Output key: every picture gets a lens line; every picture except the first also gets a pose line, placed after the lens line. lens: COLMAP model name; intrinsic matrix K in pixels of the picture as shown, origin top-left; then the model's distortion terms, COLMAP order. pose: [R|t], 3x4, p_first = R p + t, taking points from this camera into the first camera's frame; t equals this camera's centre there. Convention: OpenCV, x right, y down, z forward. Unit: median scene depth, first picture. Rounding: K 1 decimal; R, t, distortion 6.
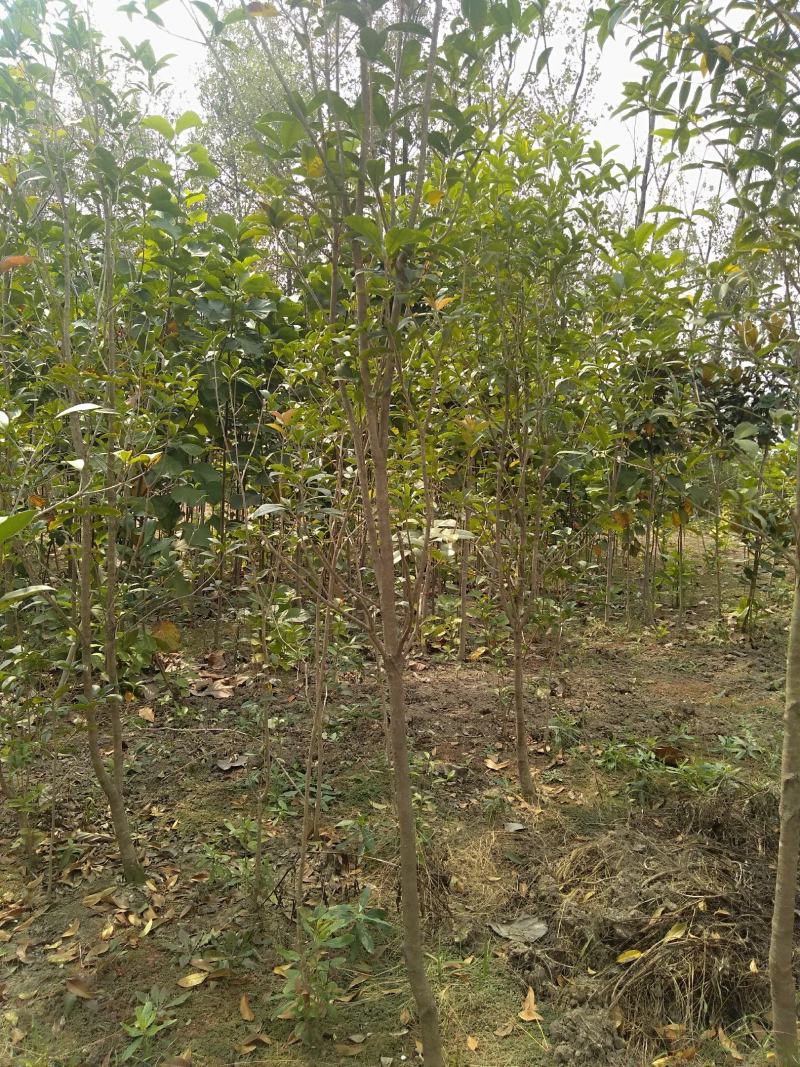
lens RADIAL K [[792.4, 0, 402.6], [0, 792.4, 533.9], [0, 0, 1]] dist [0.012203, -0.001653]
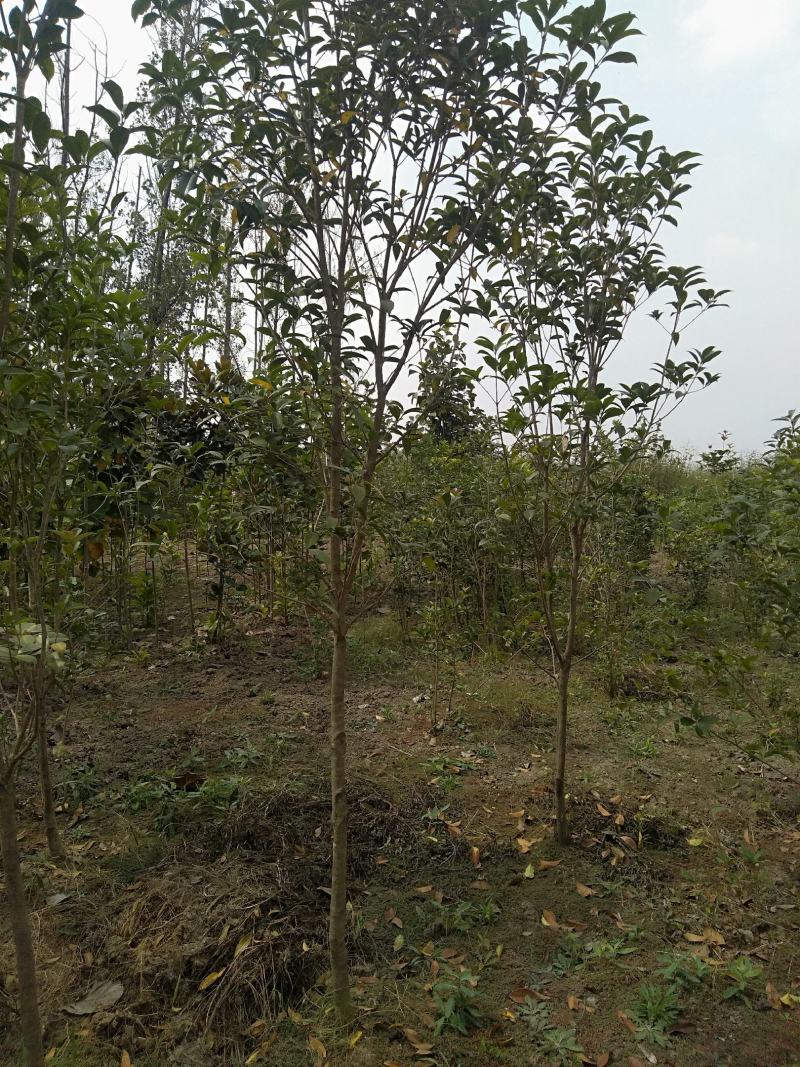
lens RADIAL K [[792.4, 0, 407.0], [0, 792.4, 526.3], [0, 0, 1]] dist [0.012203, -0.001653]
pose [[0.770693, -0.050850, 0.635175, -0.111898], [0.059461, 0.998200, 0.007765, -0.063617], [-0.634427, 0.031783, 0.772329, -0.041984]]
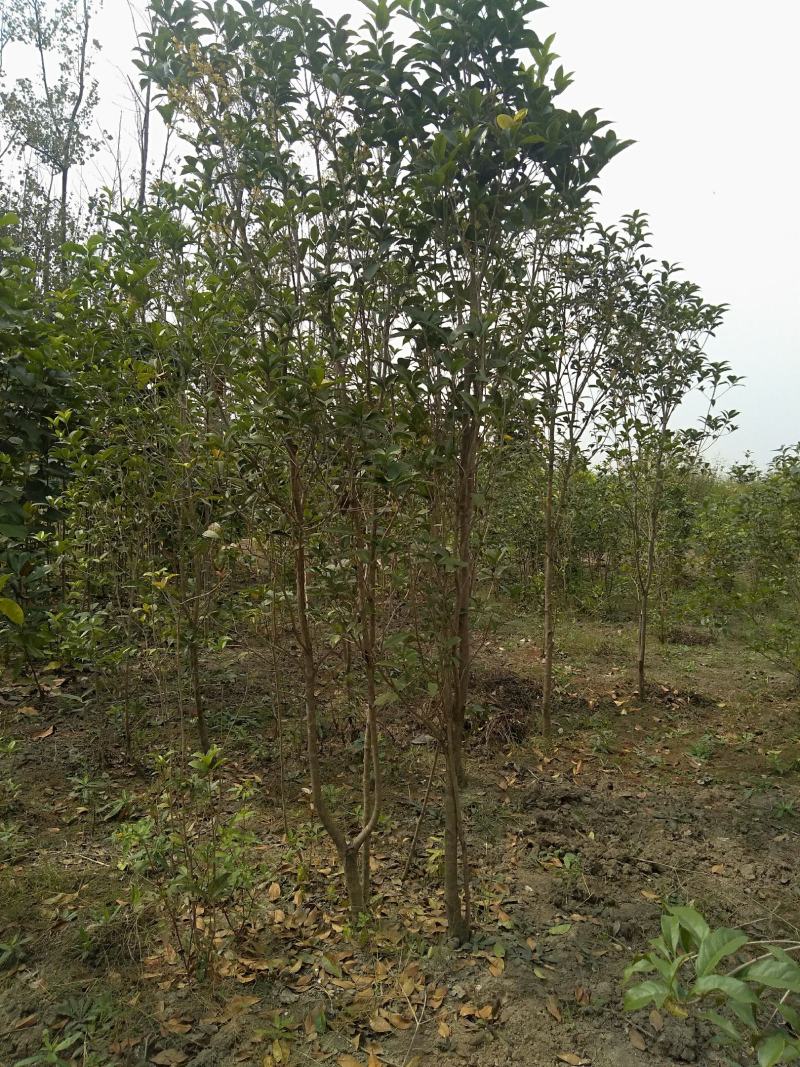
lens RADIAL K [[792.4, 0, 397.9], [0, 792.4, 532.9], [0, 0, 1]] dist [0.012203, -0.001653]
pose [[0.797709, -0.042046, 0.601575, -7.109461], [0.049909, 0.998747, 0.003625, 0.248537], [-0.600974, 0.027132, 0.798808, -4.197646]]
